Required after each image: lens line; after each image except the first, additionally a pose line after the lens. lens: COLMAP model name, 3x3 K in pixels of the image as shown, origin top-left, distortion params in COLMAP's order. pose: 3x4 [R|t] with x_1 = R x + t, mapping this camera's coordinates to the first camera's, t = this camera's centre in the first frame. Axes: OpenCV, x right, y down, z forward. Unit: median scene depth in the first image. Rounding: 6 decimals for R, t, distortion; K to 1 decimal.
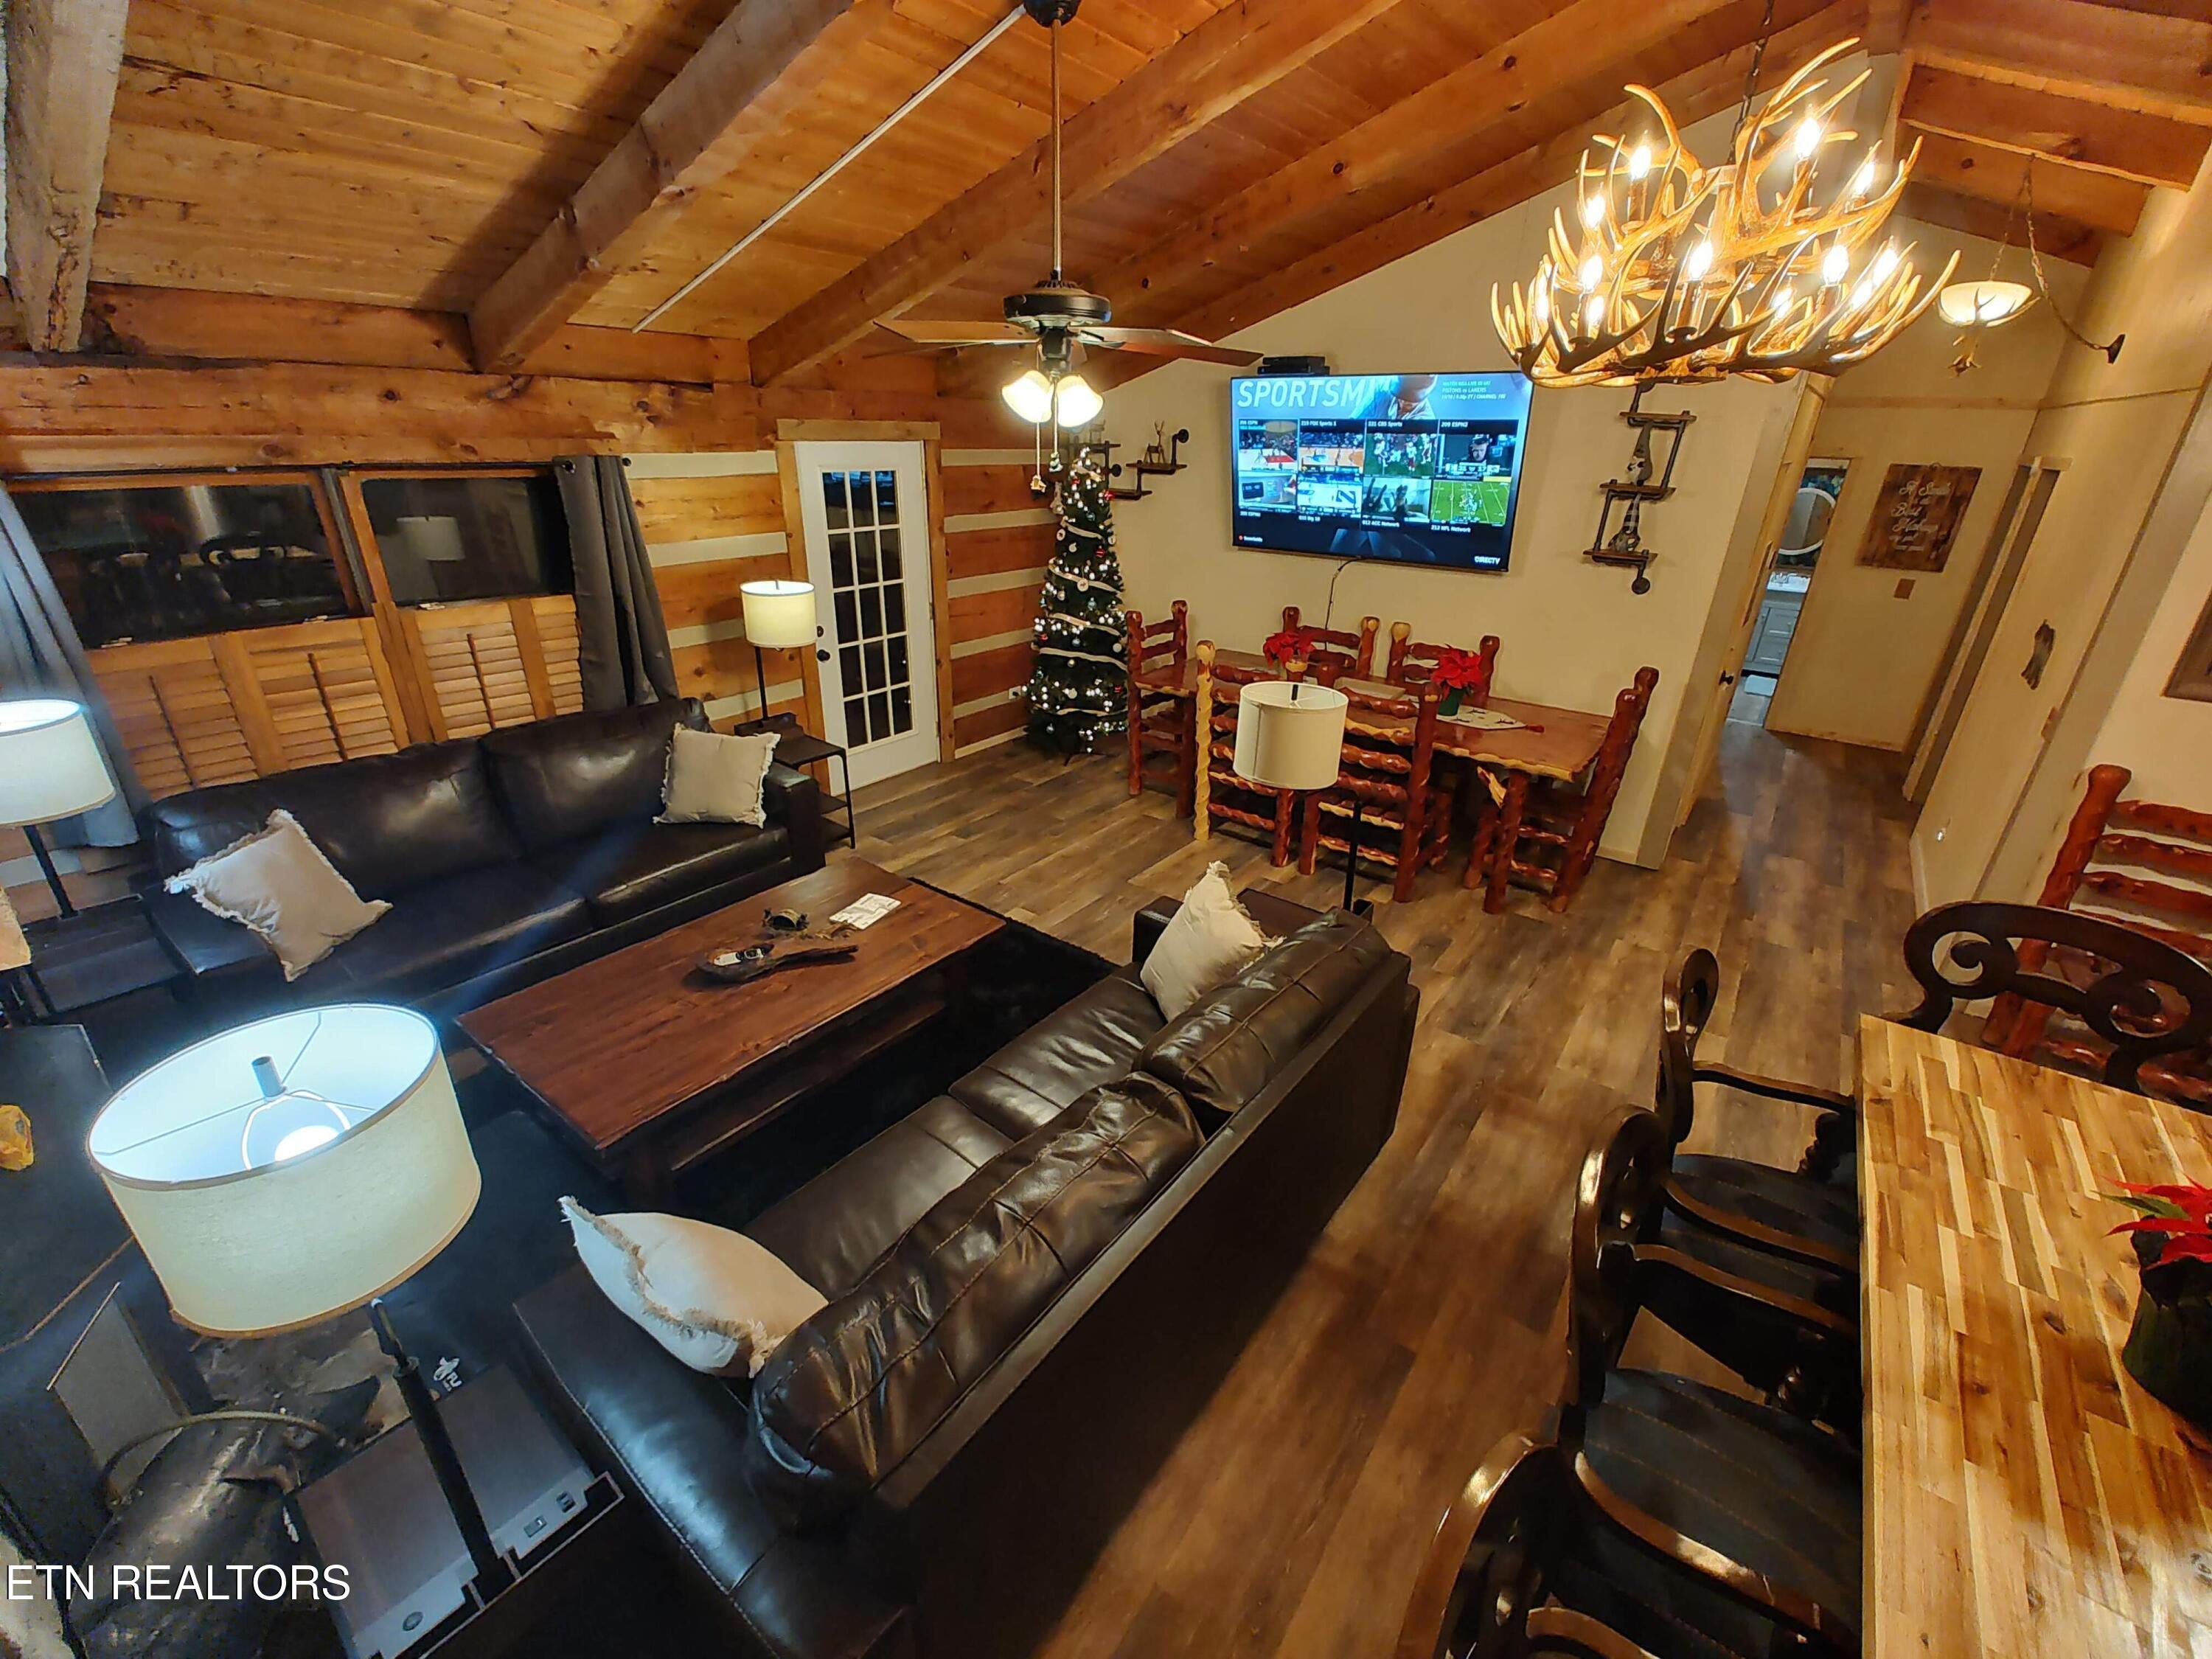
lens RADIAL K [[920.9, 0, 1115.3], [0, 920.9, 833.3], [0, 0, 1]] dist [0.010479, 0.000368]
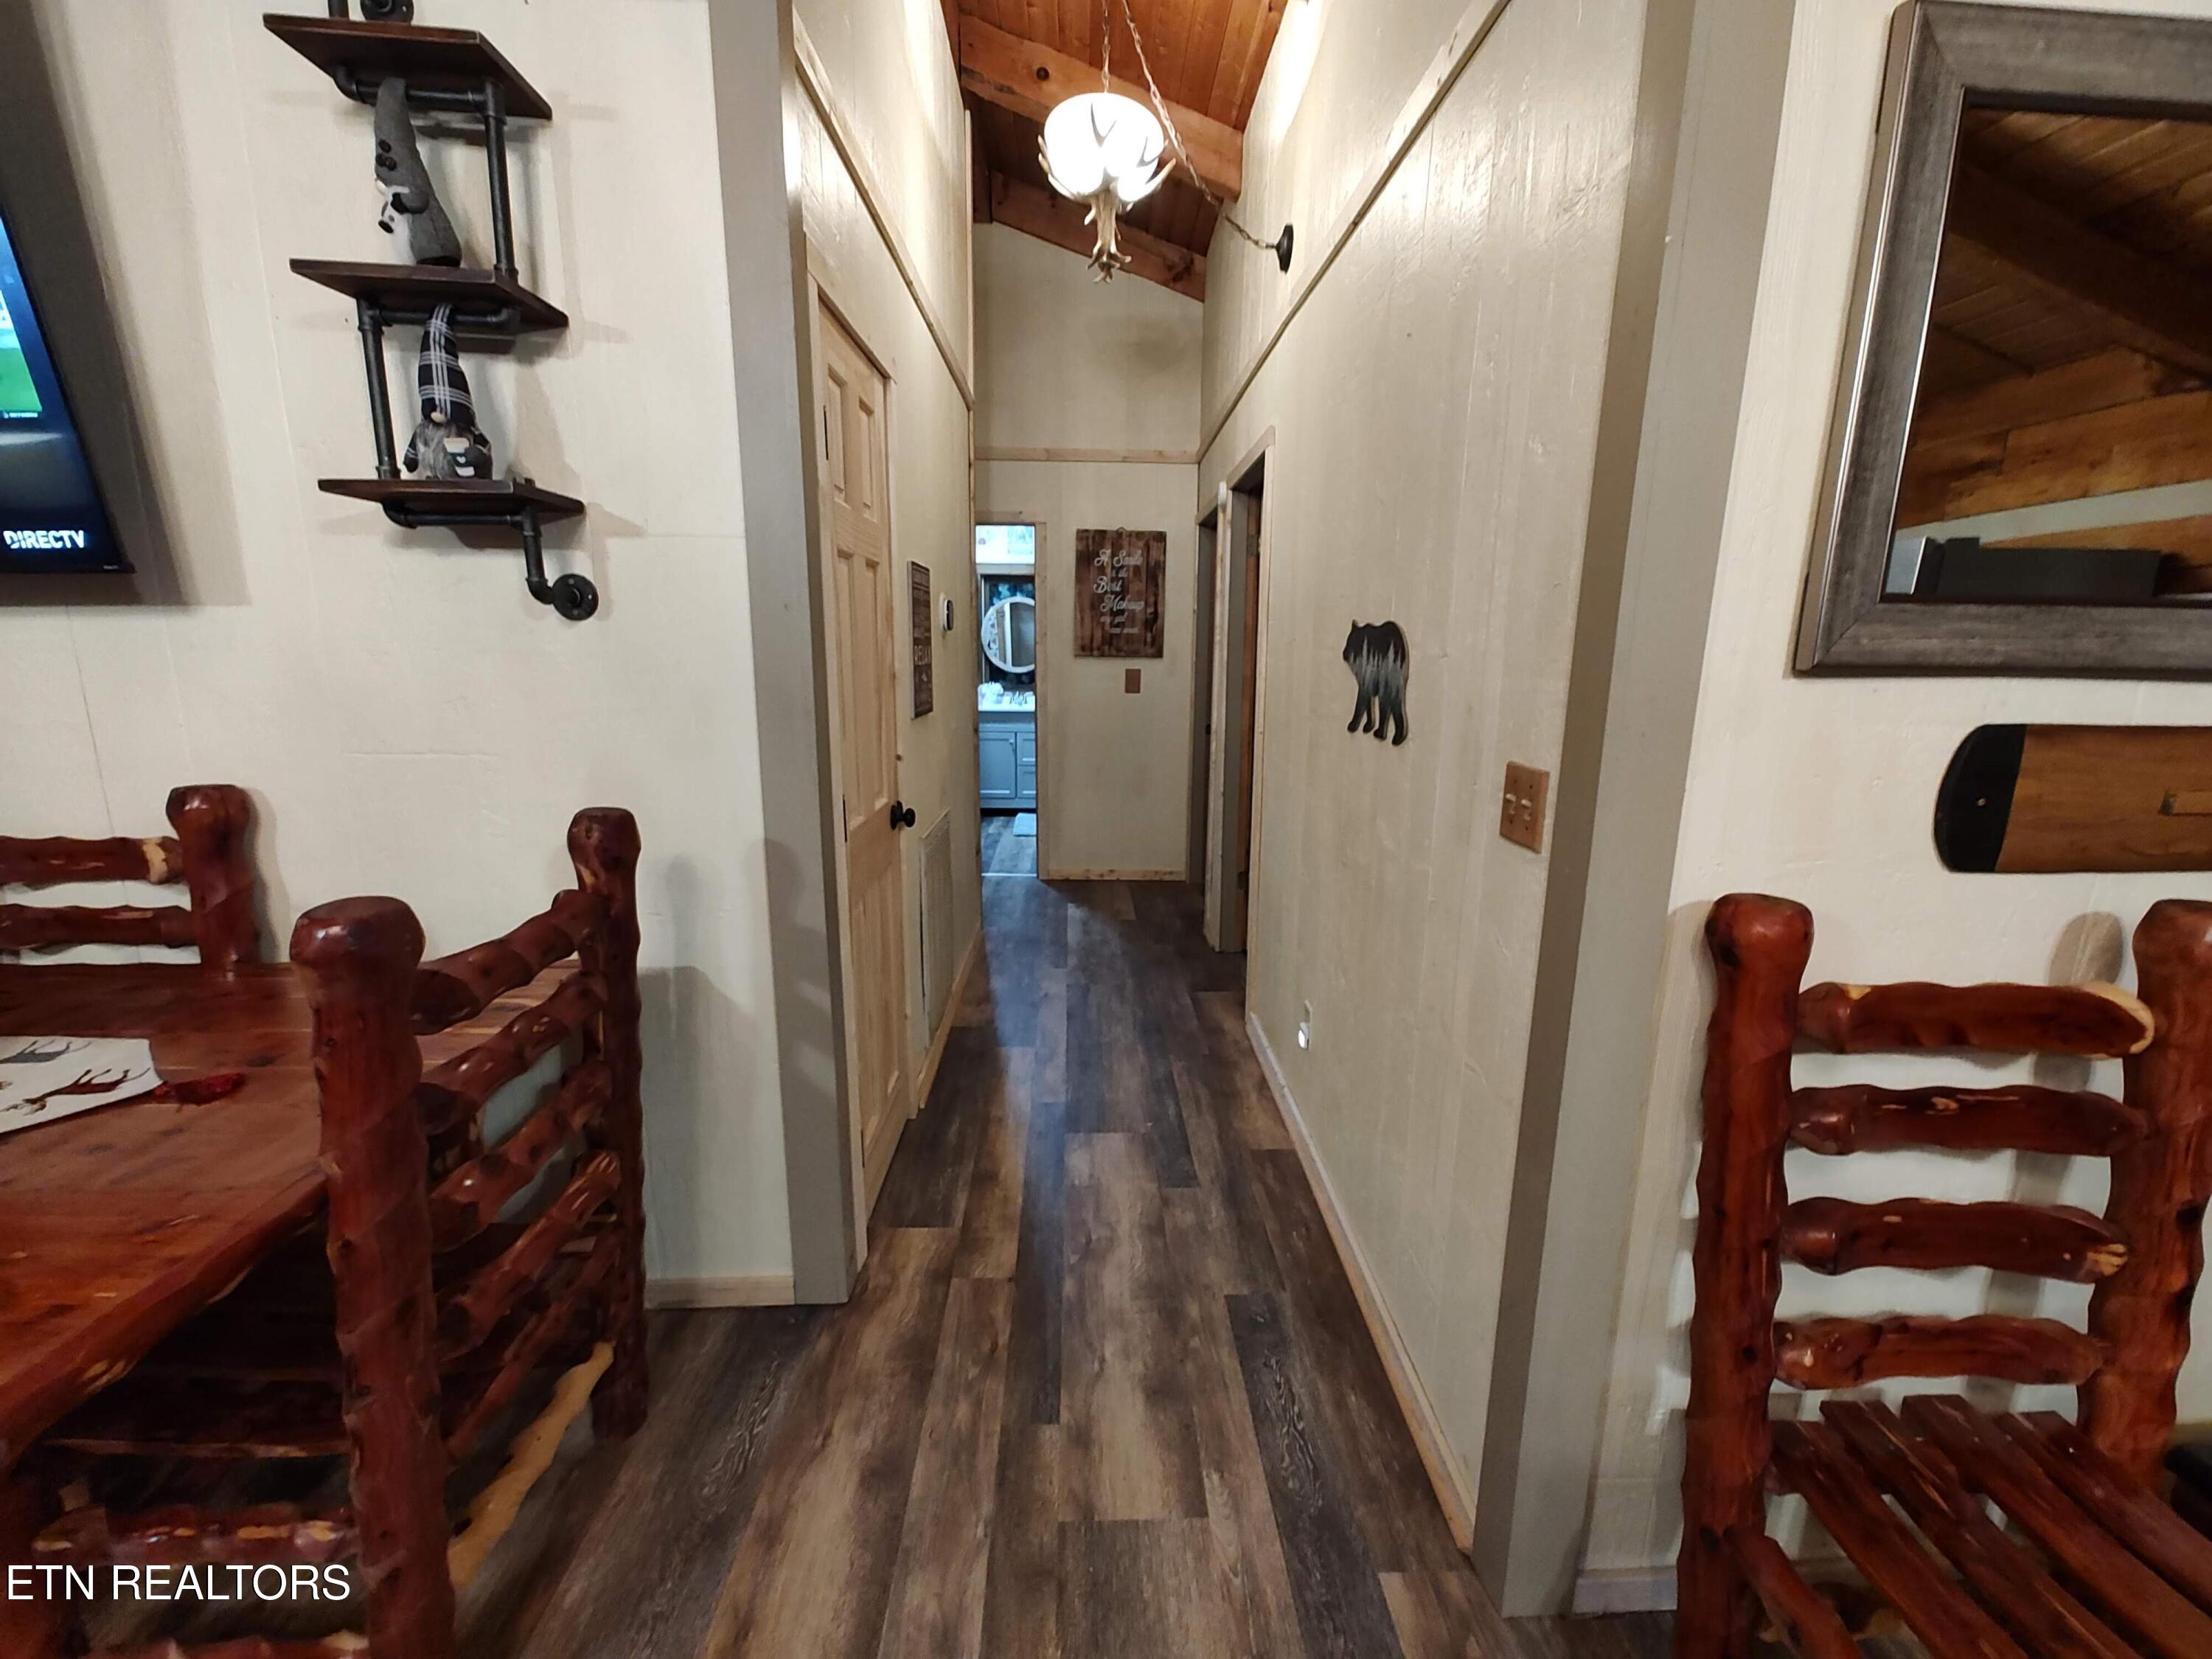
lens RADIAL K [[920.9, 0, 1115.3], [0, 920.9, 833.3], [0, 0, 1]] dist [0.010479, 0.000368]
pose [[0.779999, -0.144542, 0.608859, 0.436313], [0.263295, 0.958450, -0.109769, -0.073642], [-0.567695, 0.245929, 0.785647, 0.540794]]
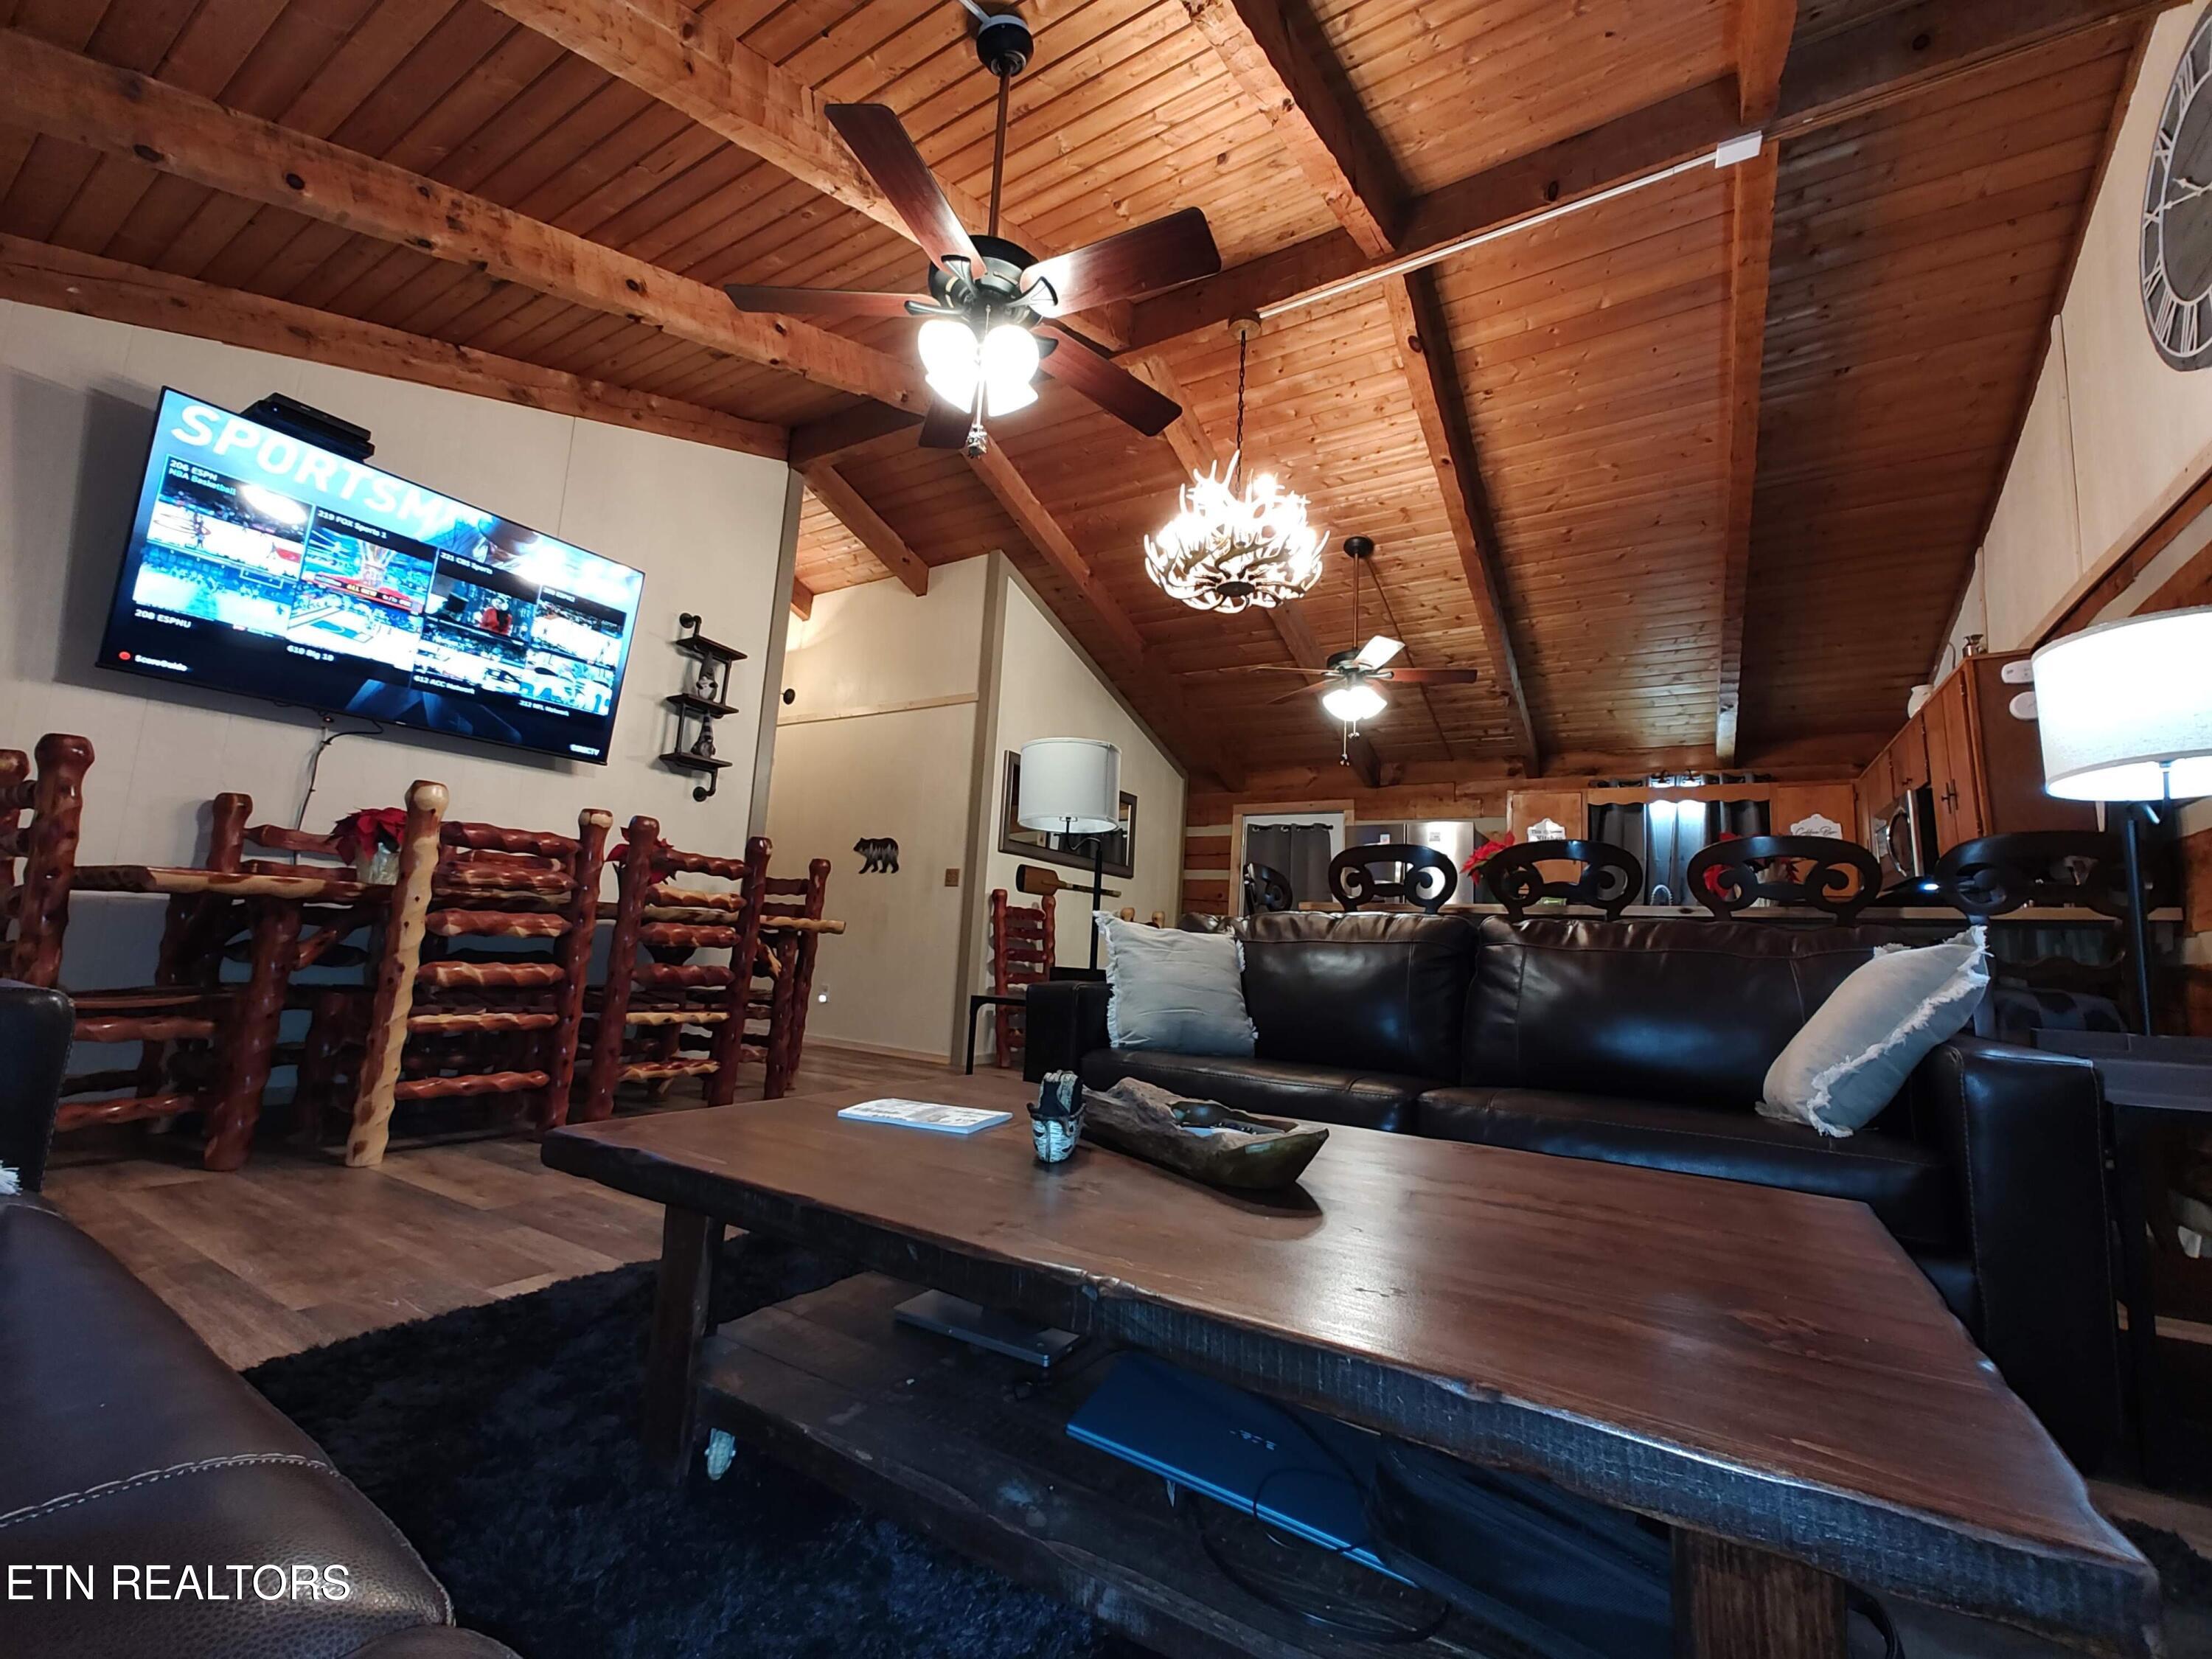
lens RADIAL K [[920.9, 0, 1115.3], [0, 920.9, 833.3], [0, 0, 1]] dist [0.010479, 0.000368]
pose [[-0.084411, 0.102665, 0.991128, -0.462810], [0.357376, 0.931621, -0.066065, 0.016558], [-0.930138, 0.348629, -0.115329, 0.598706]]
